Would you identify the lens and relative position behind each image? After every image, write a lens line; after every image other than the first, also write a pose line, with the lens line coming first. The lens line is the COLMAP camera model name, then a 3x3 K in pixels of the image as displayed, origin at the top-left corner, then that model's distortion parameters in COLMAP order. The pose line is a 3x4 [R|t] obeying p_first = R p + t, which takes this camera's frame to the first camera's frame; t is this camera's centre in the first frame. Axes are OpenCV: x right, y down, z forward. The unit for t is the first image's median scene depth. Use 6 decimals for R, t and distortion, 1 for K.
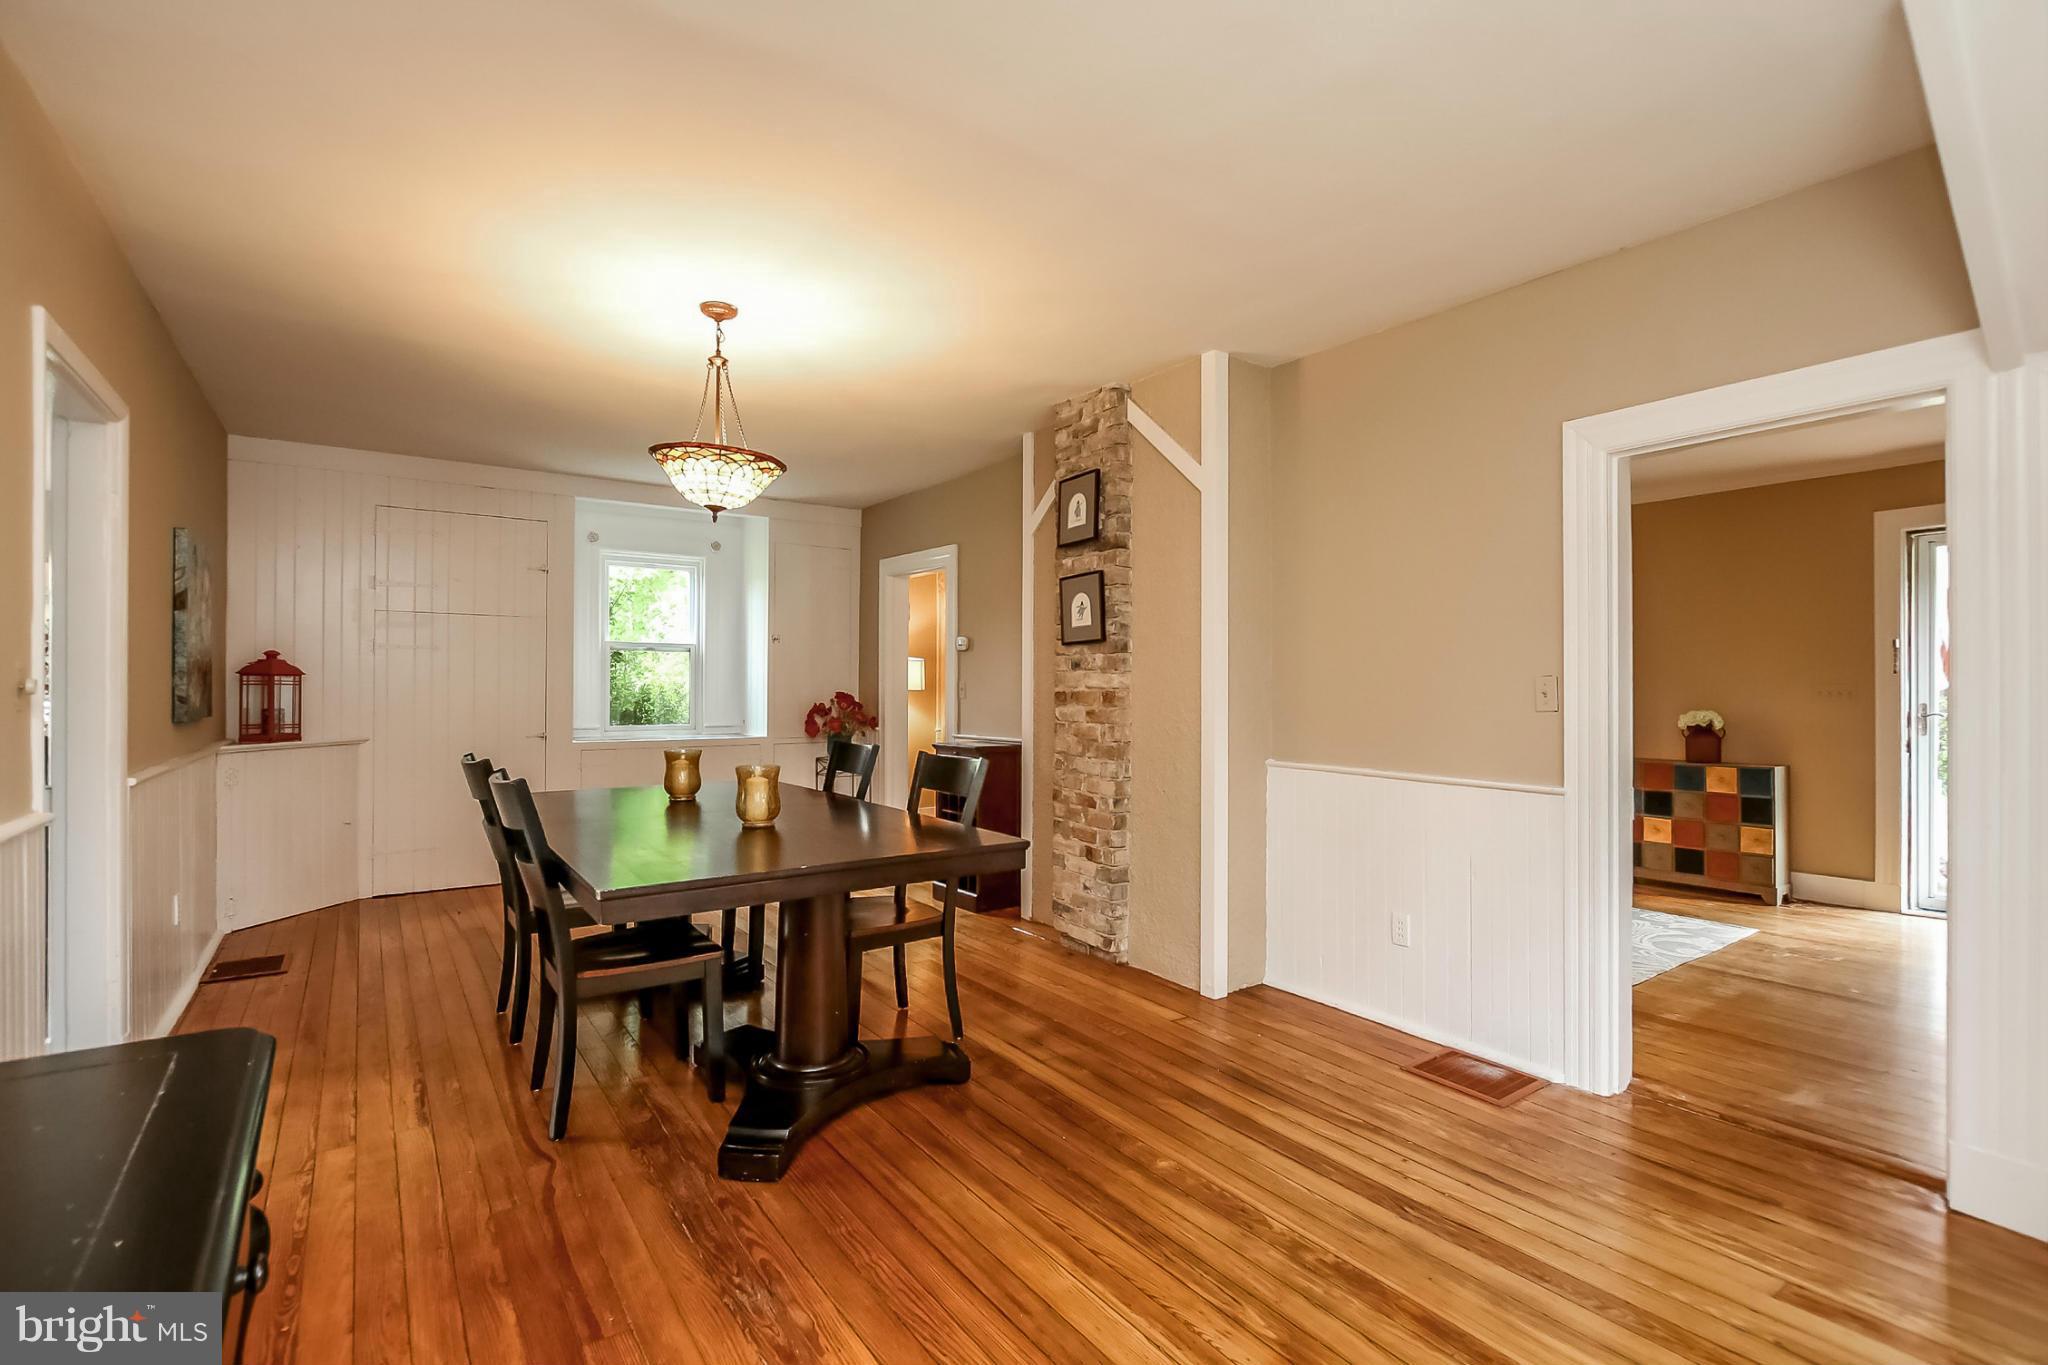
lens RADIAL K [[936.7, 0, 1016.8], [0, 936.7, 682.0], [0, 0, 1]] dist [-0.015246, 0.001806]
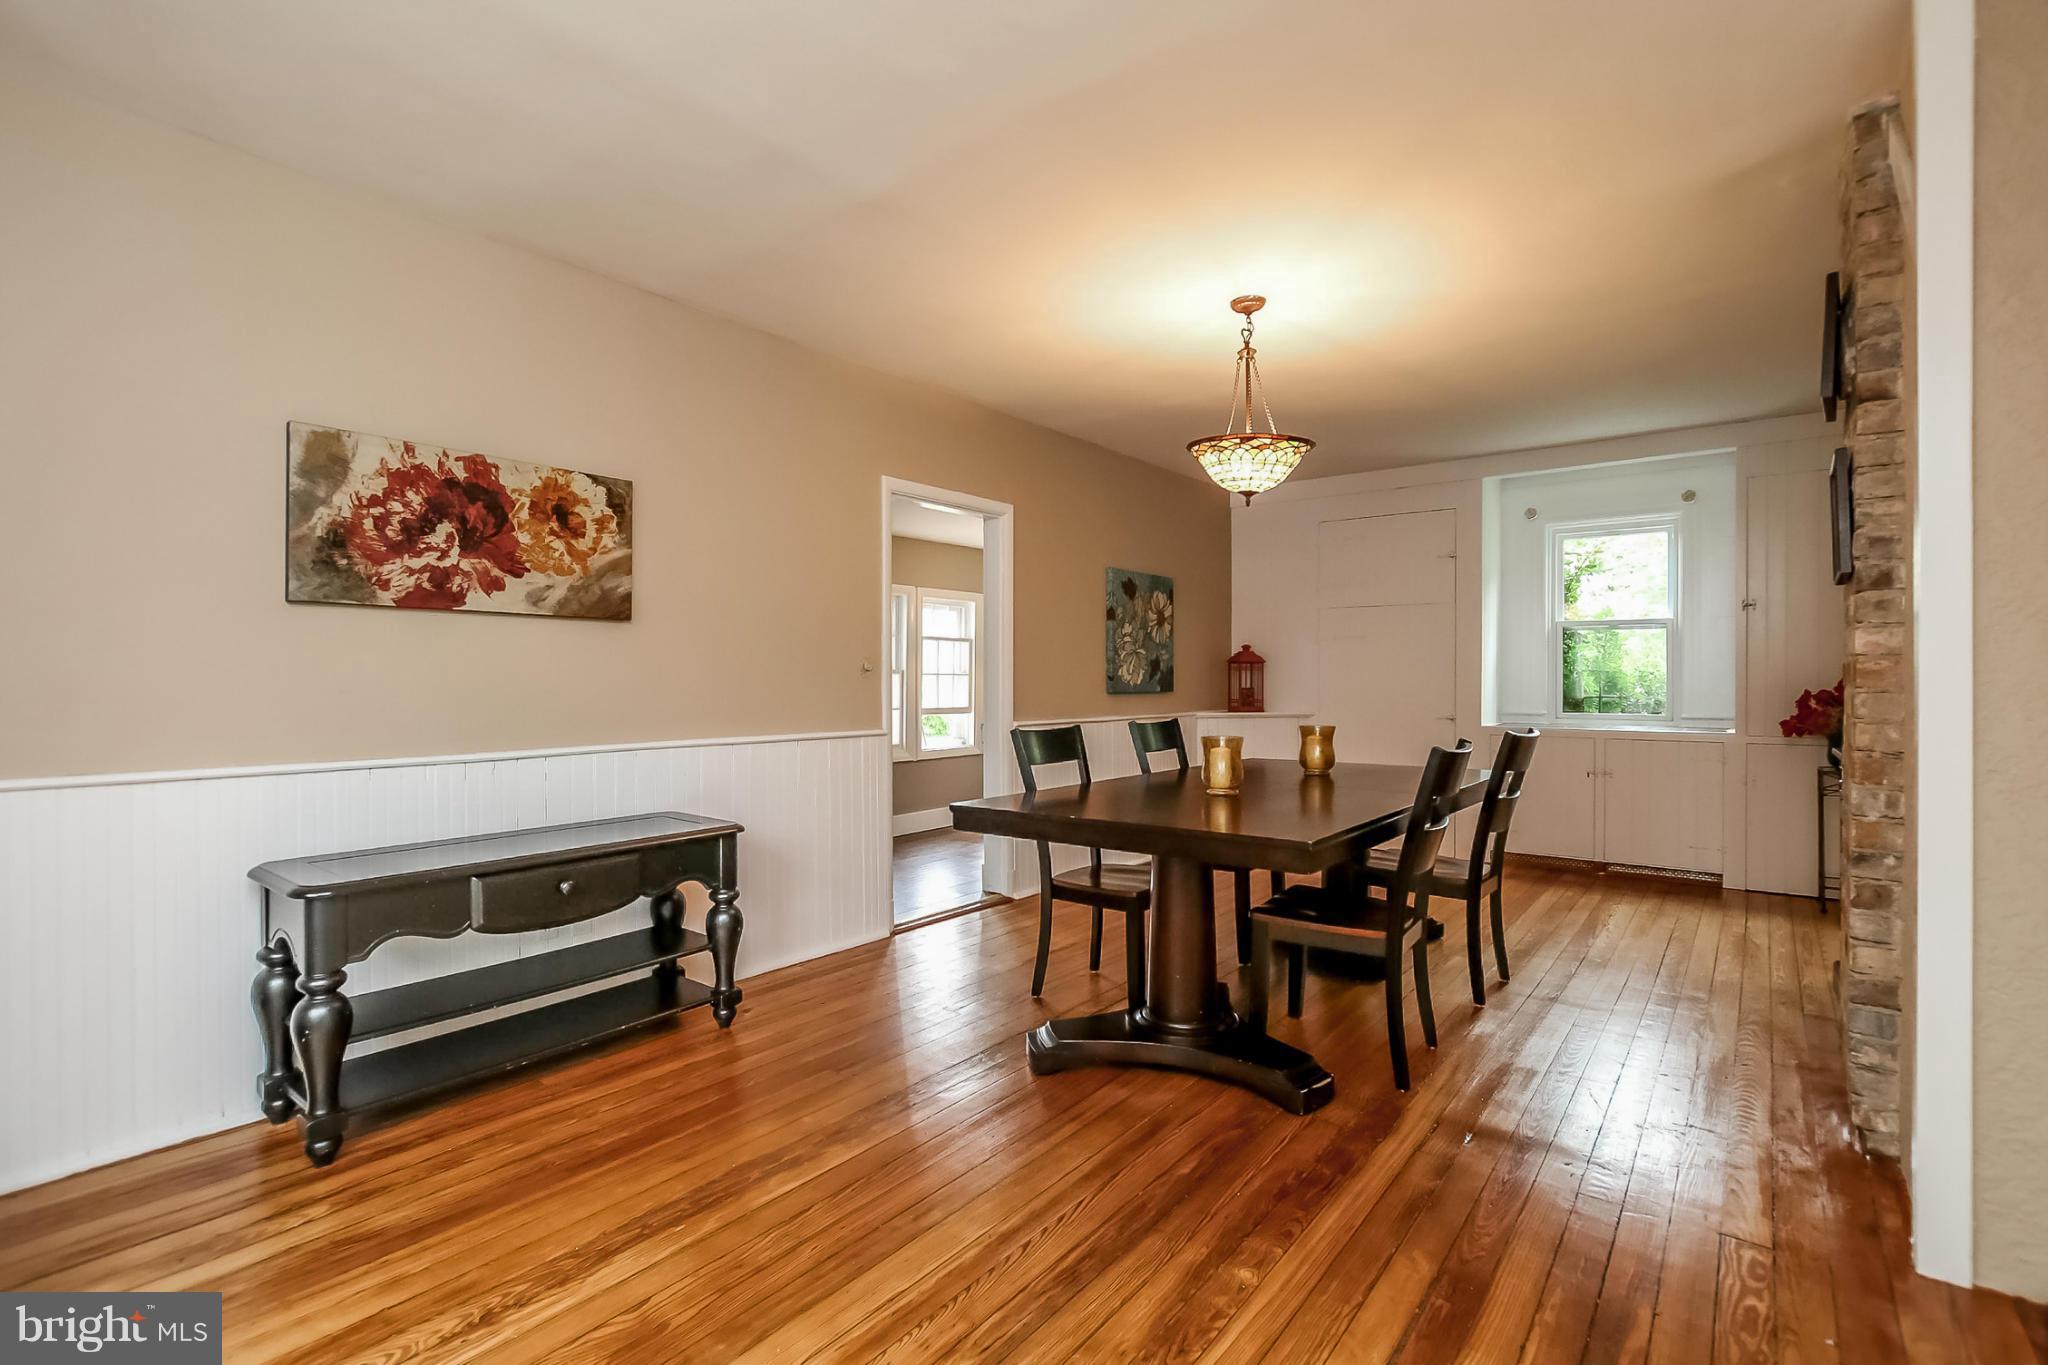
lens RADIAL K [[936.7, 0, 1016.8], [0, 936.7, 682.0], [0, 0, 1]] dist [-0.015246, 0.001806]
pose [[0.283450, 0.000340, -0.958987, 0.488667], [0.006536, 0.999976, 0.002286, 0.018090], [0.958965, -0.006916, 0.283441, 0.358087]]
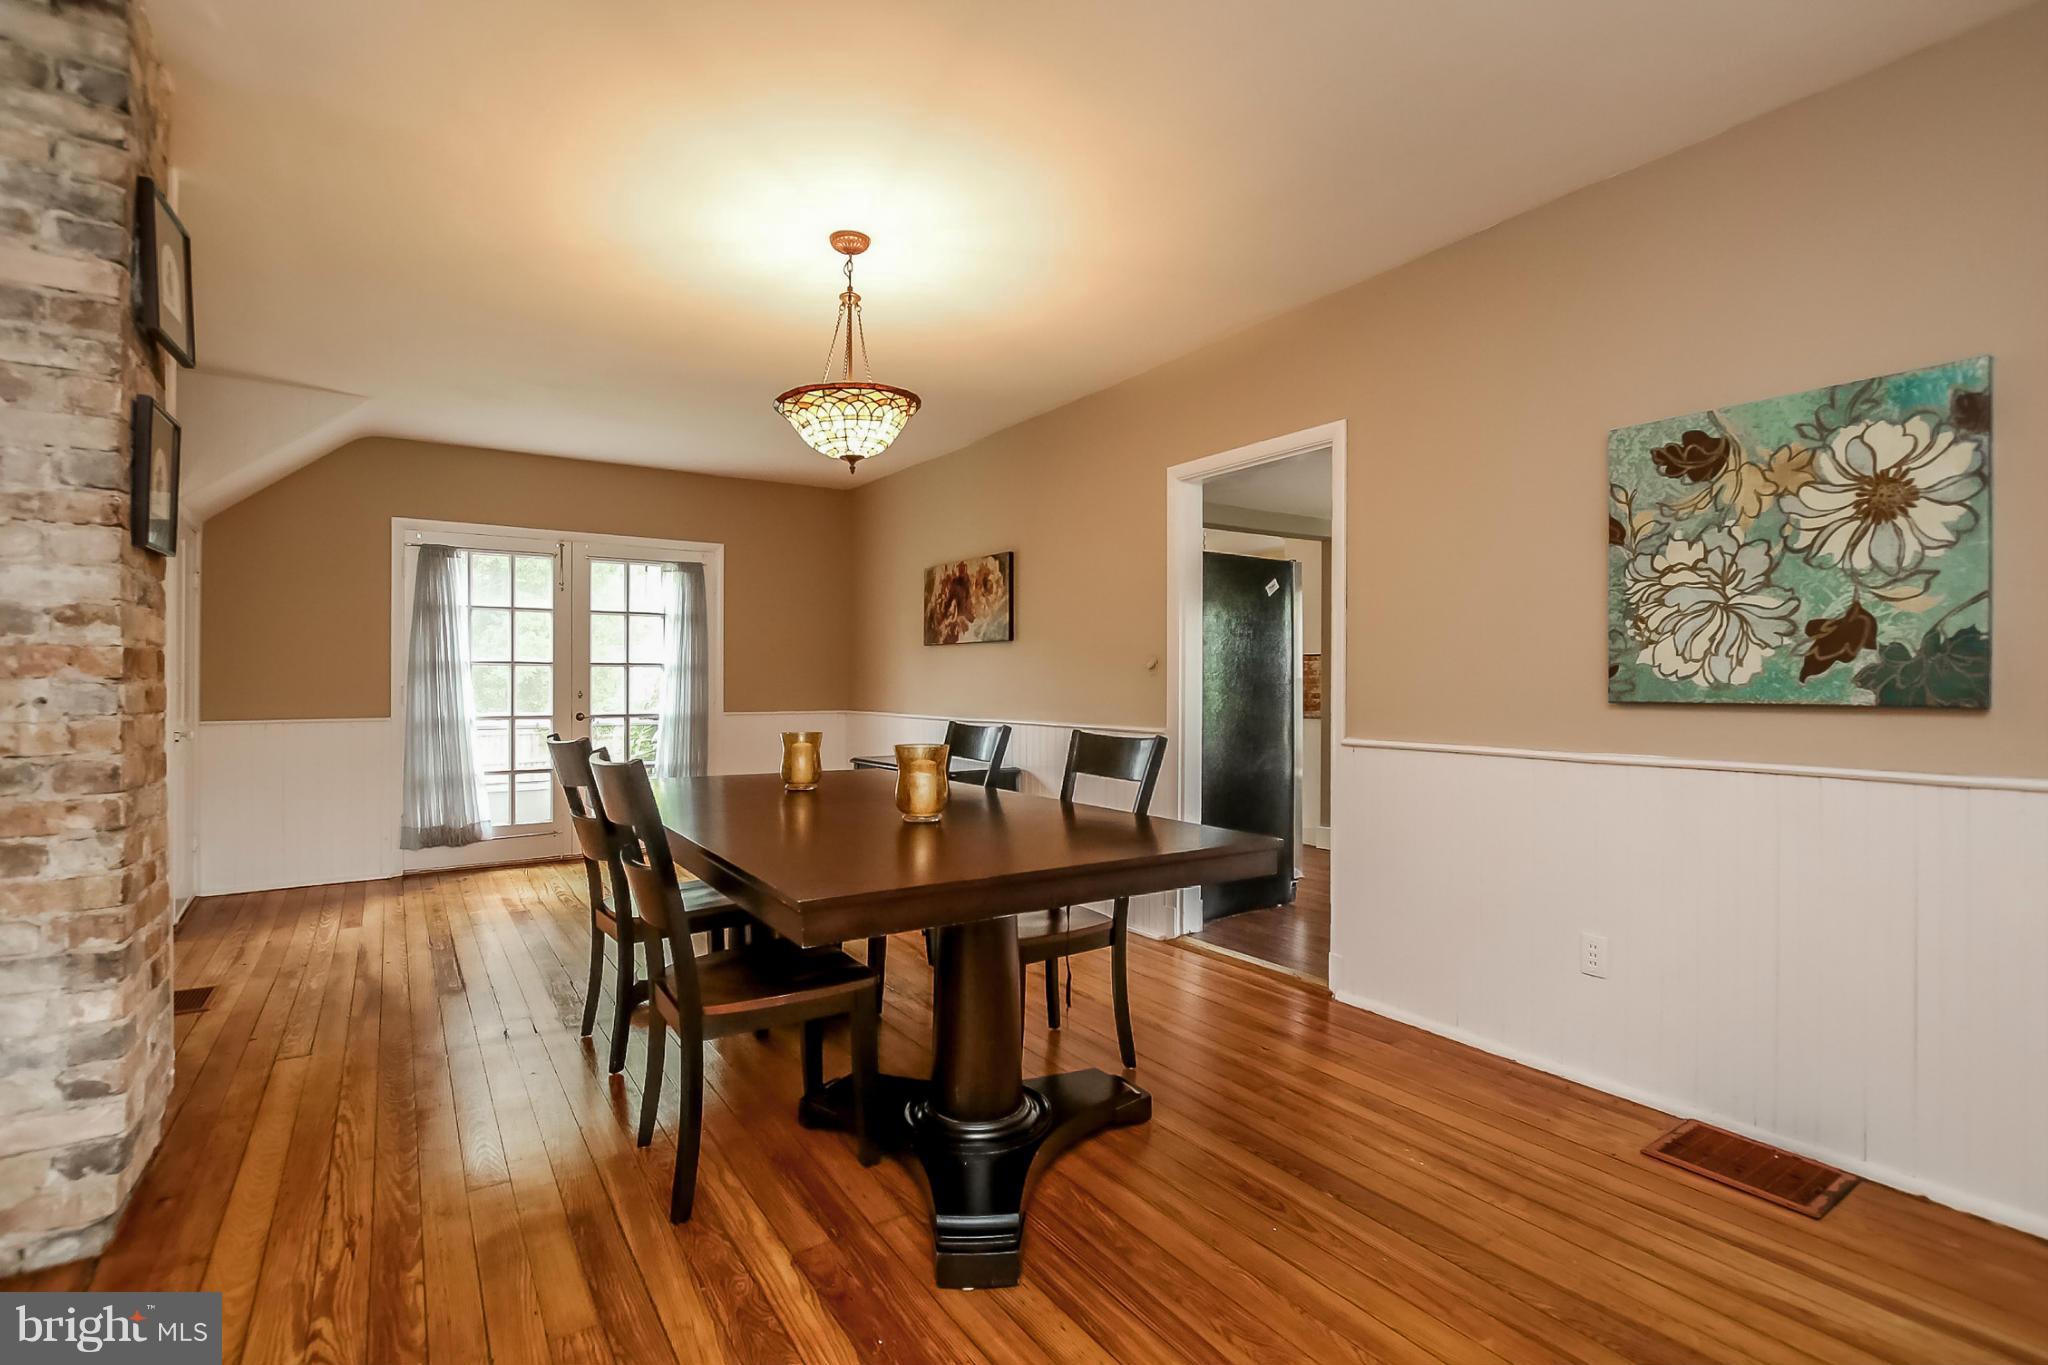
lens RADIAL K [[936.7, 0, 1016.8], [0, 936.7, 682.0], [0, 0, 1]] dist [-0.015246, 0.001806]
pose [[-0.999784, -0.002112, 0.020683, -0.399284], [-0.002242, 0.999978, -0.006249, 0.028830], [-0.020669, -0.006294, -0.999767, 1.515436]]
